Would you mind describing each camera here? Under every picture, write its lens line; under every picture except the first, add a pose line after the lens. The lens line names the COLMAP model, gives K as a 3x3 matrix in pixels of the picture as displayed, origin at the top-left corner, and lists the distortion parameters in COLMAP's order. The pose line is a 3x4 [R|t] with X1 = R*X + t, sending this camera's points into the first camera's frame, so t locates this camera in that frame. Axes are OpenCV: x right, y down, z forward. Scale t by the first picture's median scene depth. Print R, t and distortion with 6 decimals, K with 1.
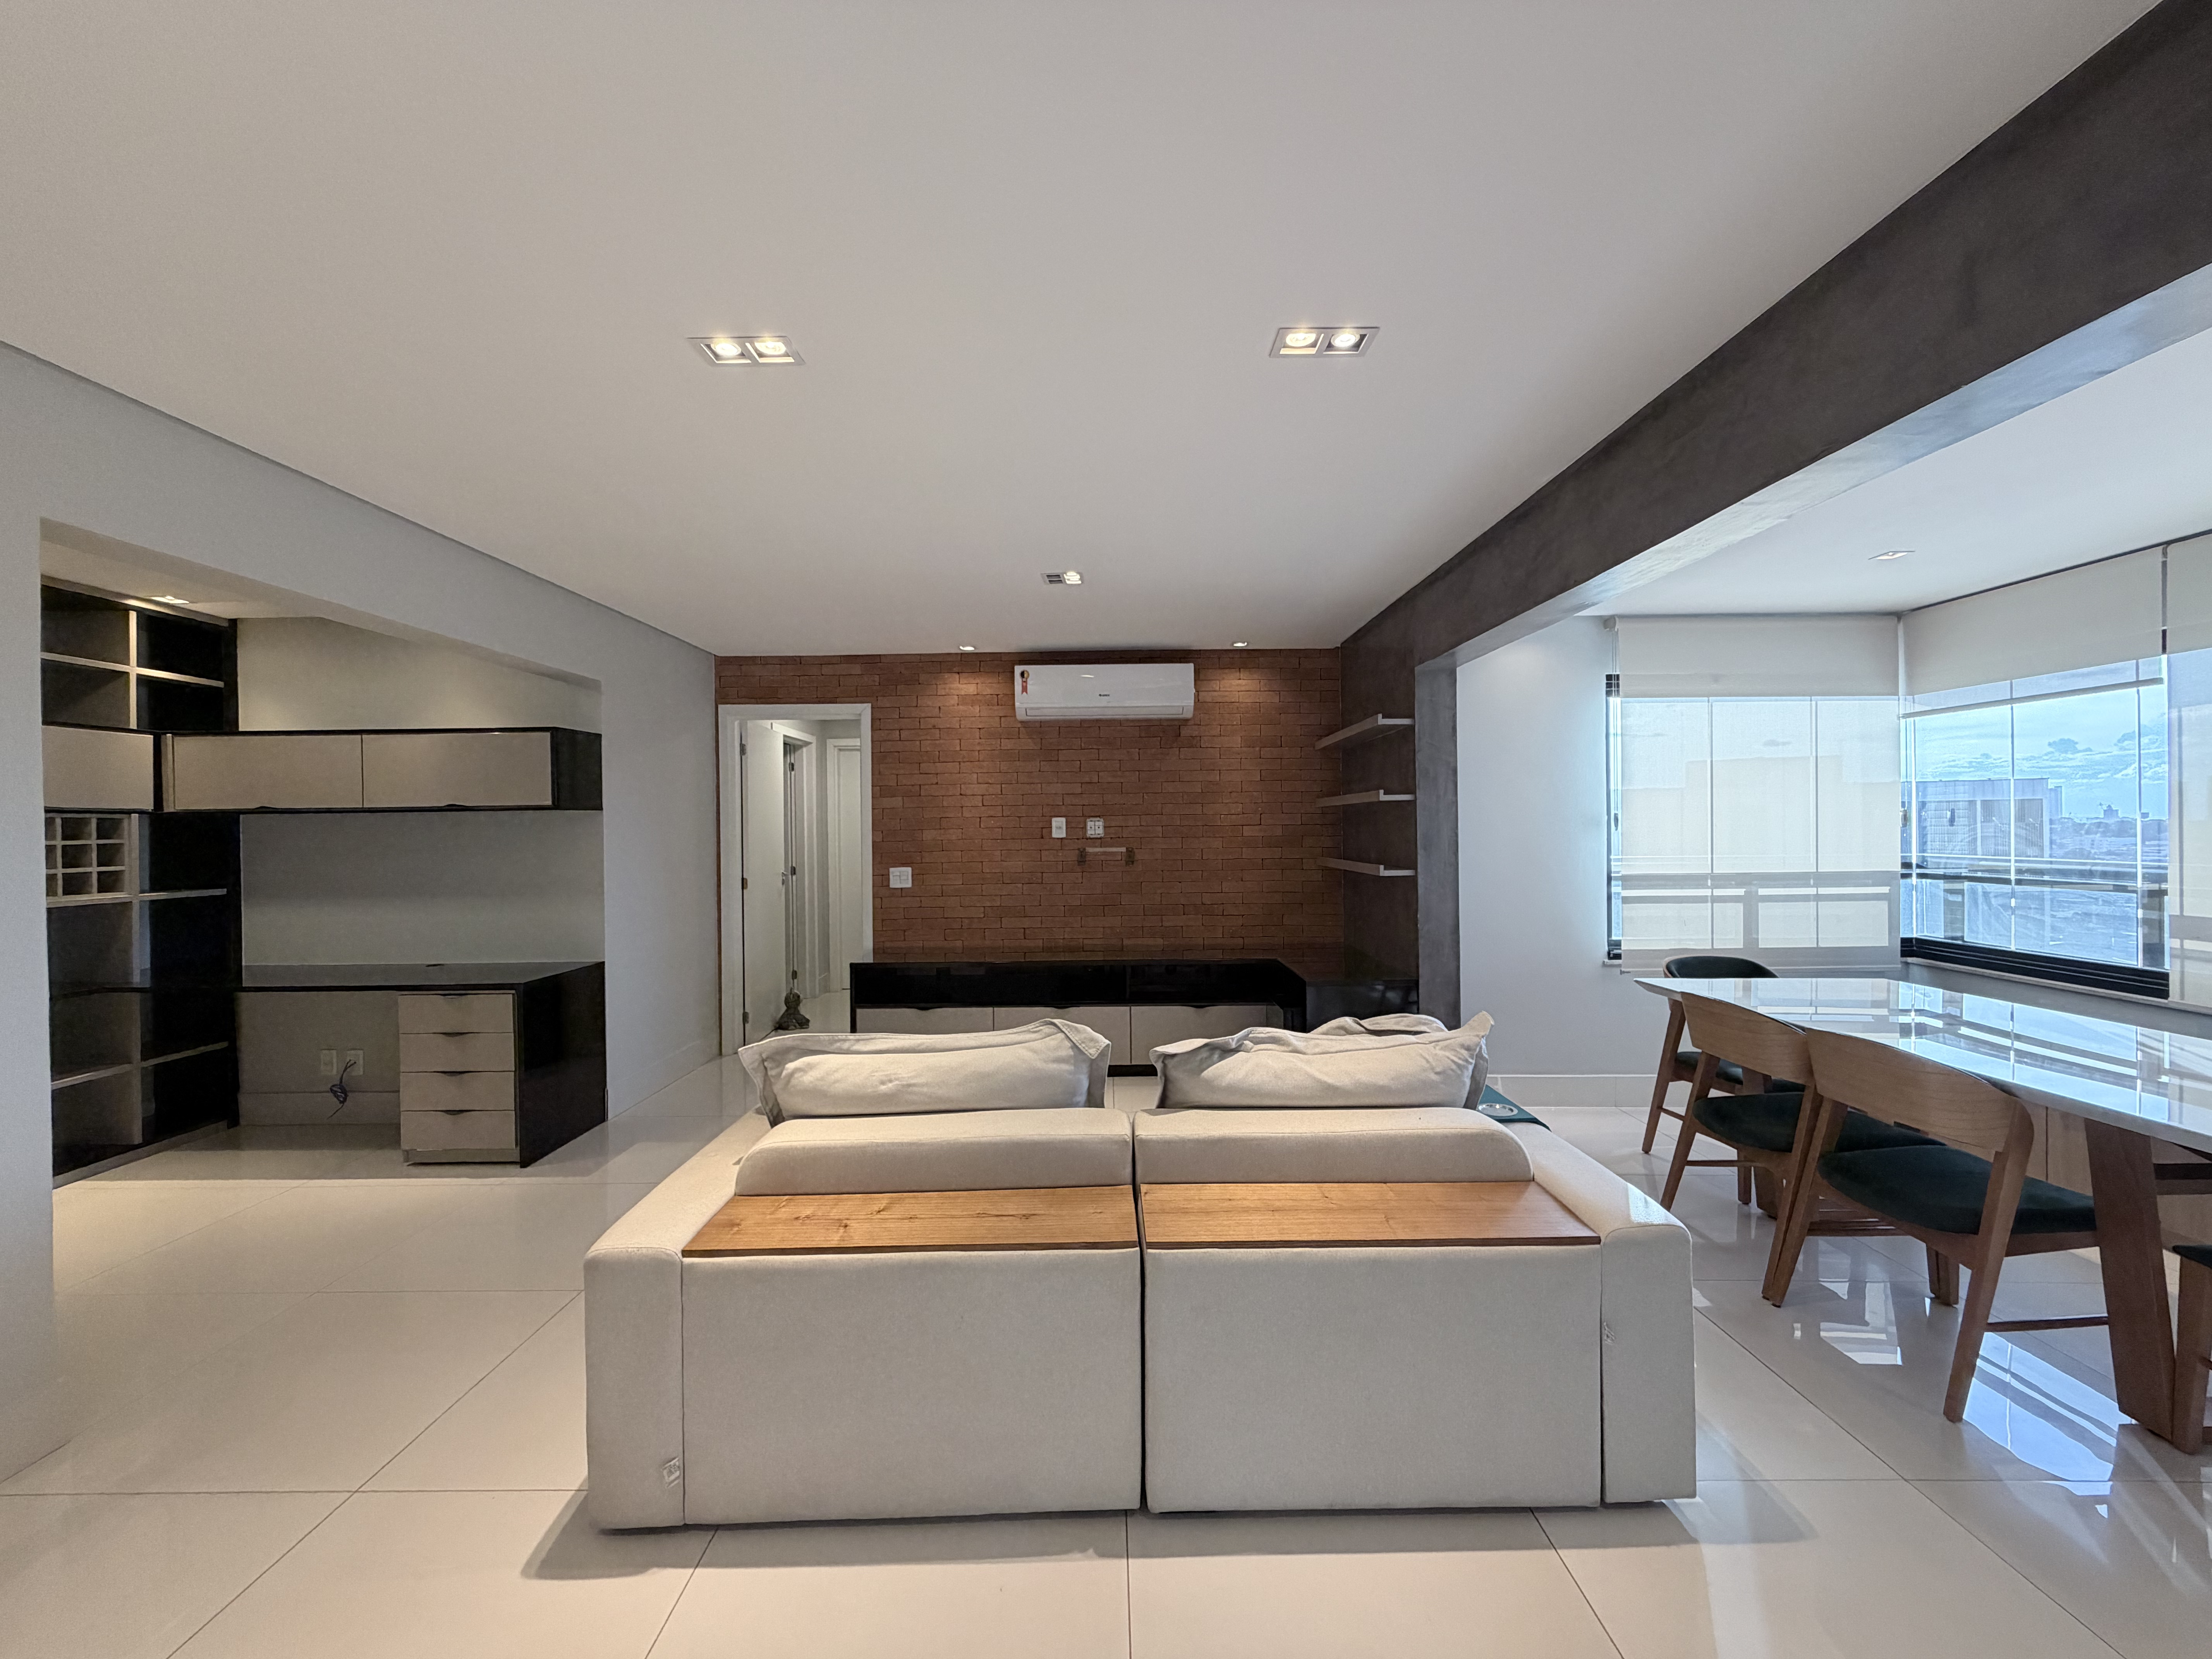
lens RADIAL K [[888.4, 0, 1092.9], [0, 888.4, 827.9], [0, 0, 1]] dist [0.000087, 0.001225]
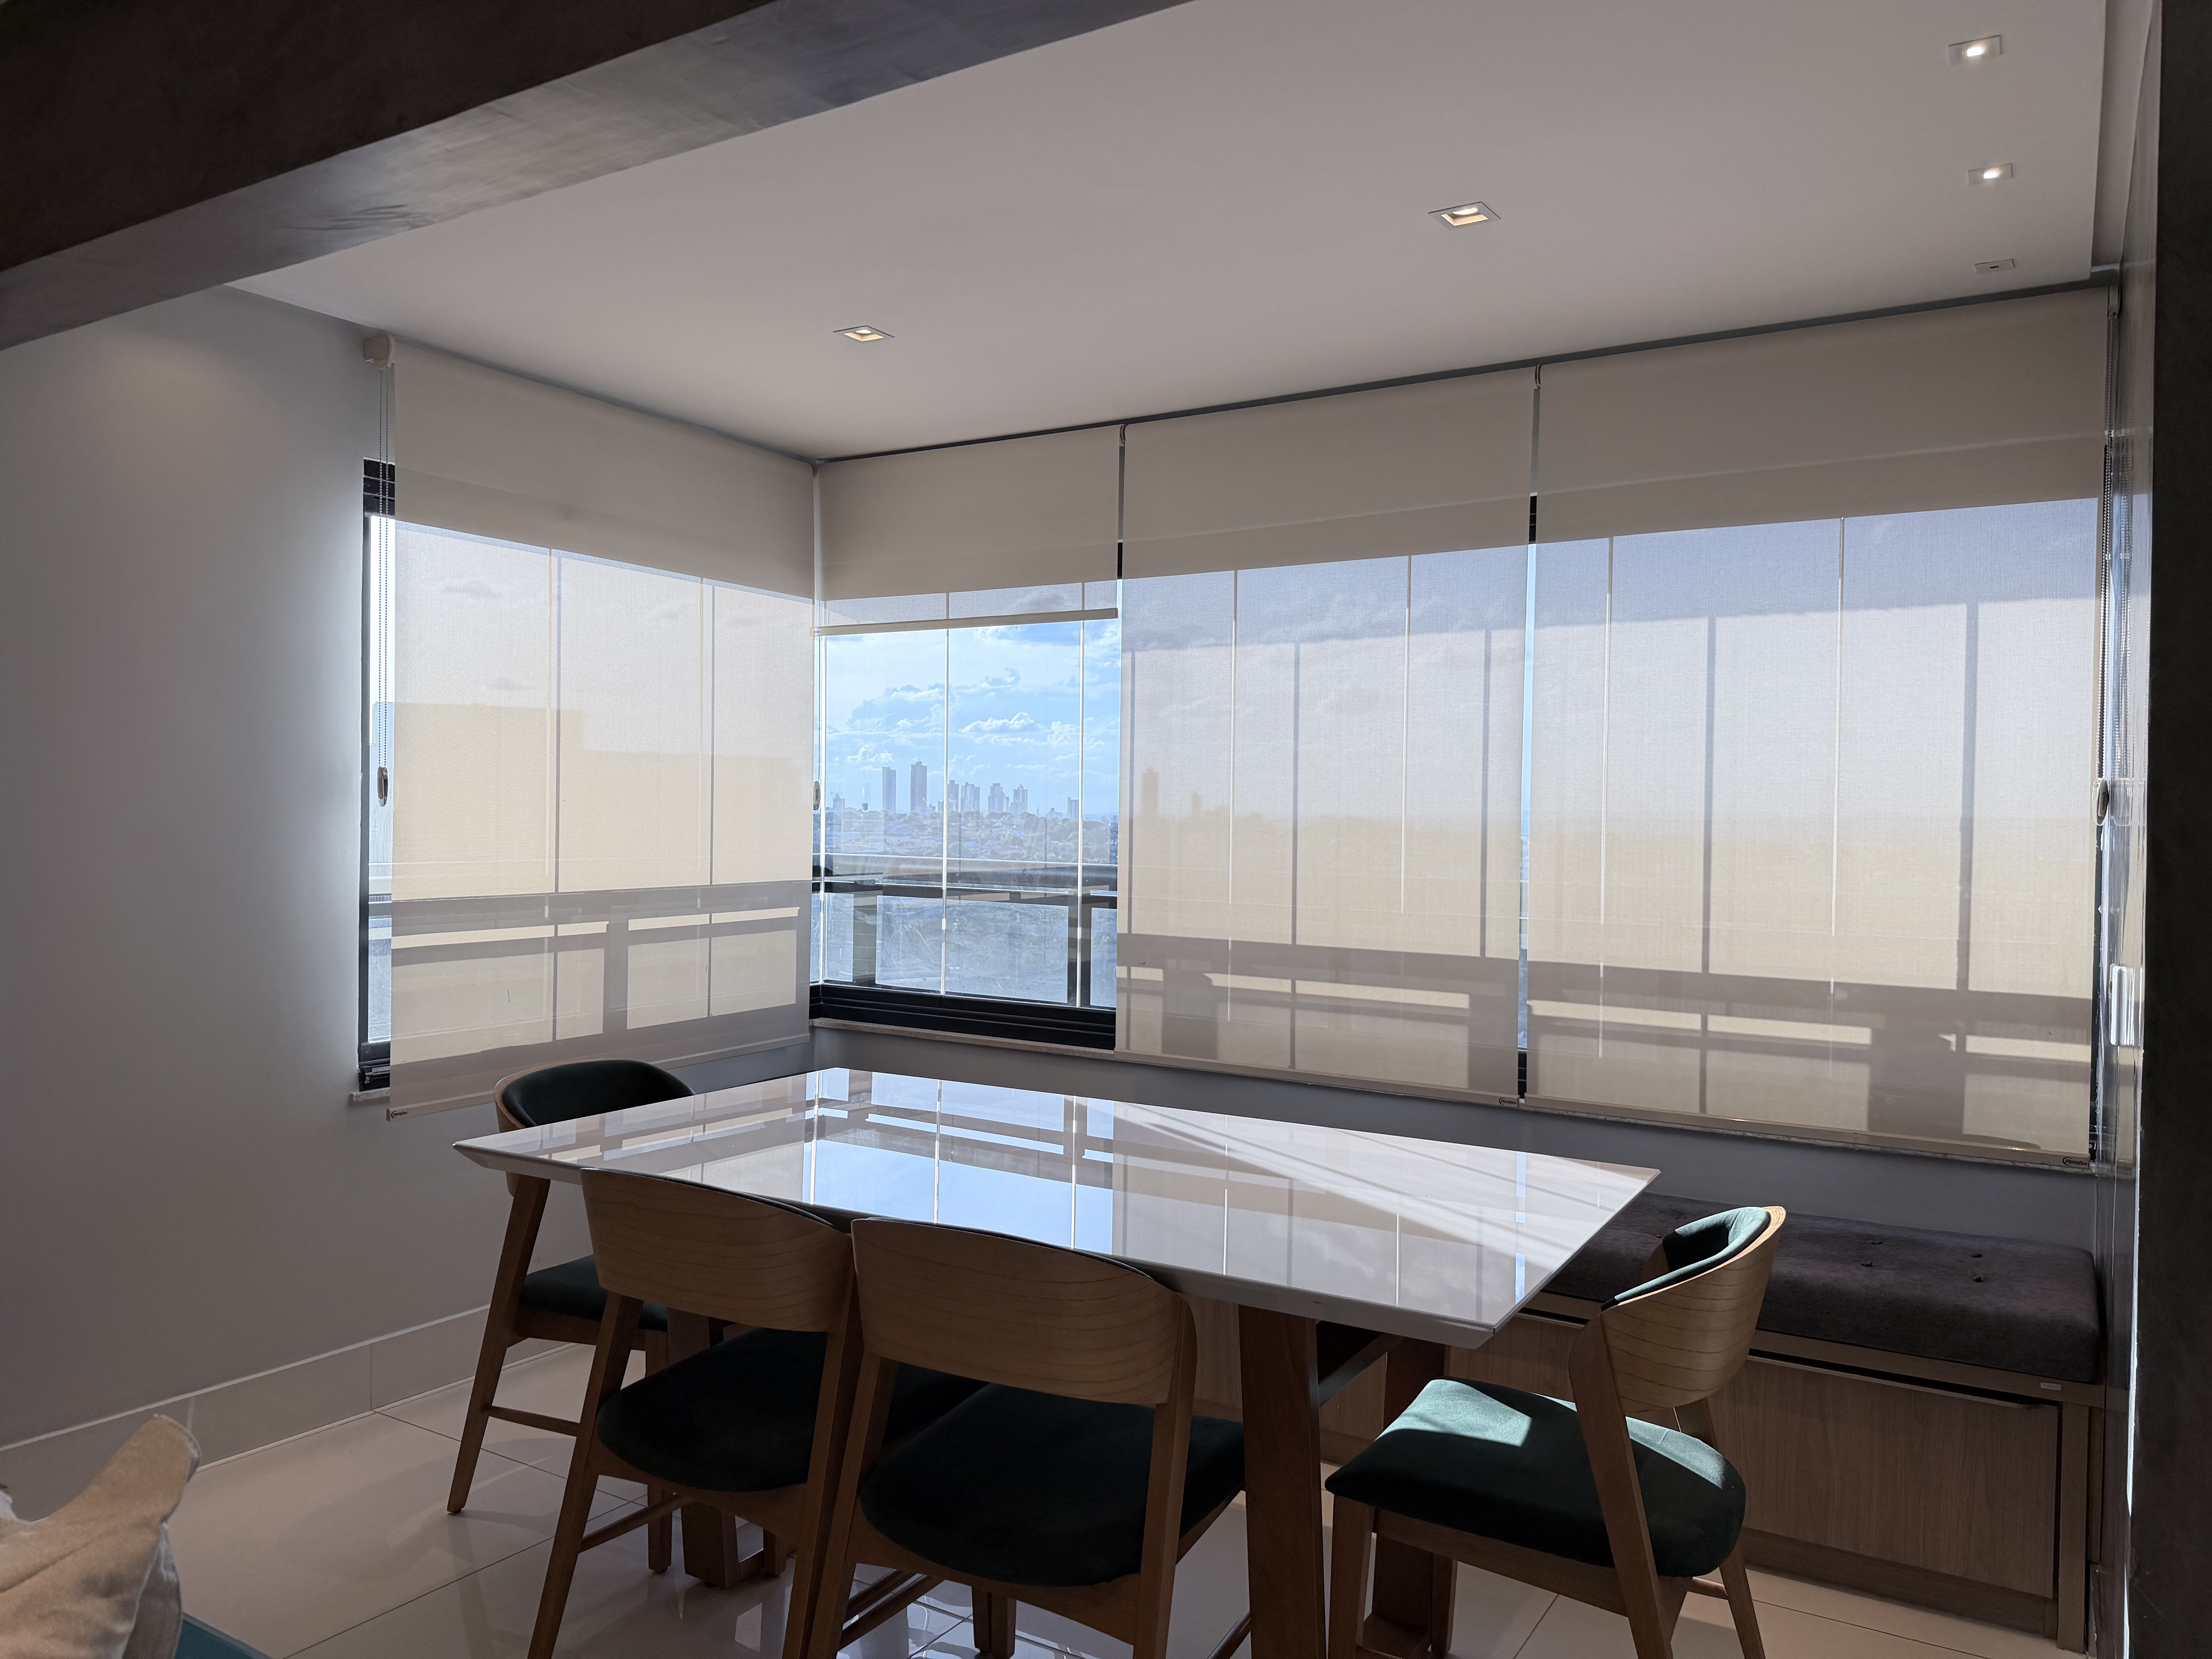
lens RADIAL K [[1554.3, 0, 1143.8], [0, 1554.3, 830.7], [0, 0, 1]] dist [0.049166, -0.045016]
pose [[0.500047, 0.003350, 0.865992, 0.091875], [-0.017287, 0.999832, 0.006114, 0.003850], [-0.865826, -0.018028, 0.500021, 0.277564]]
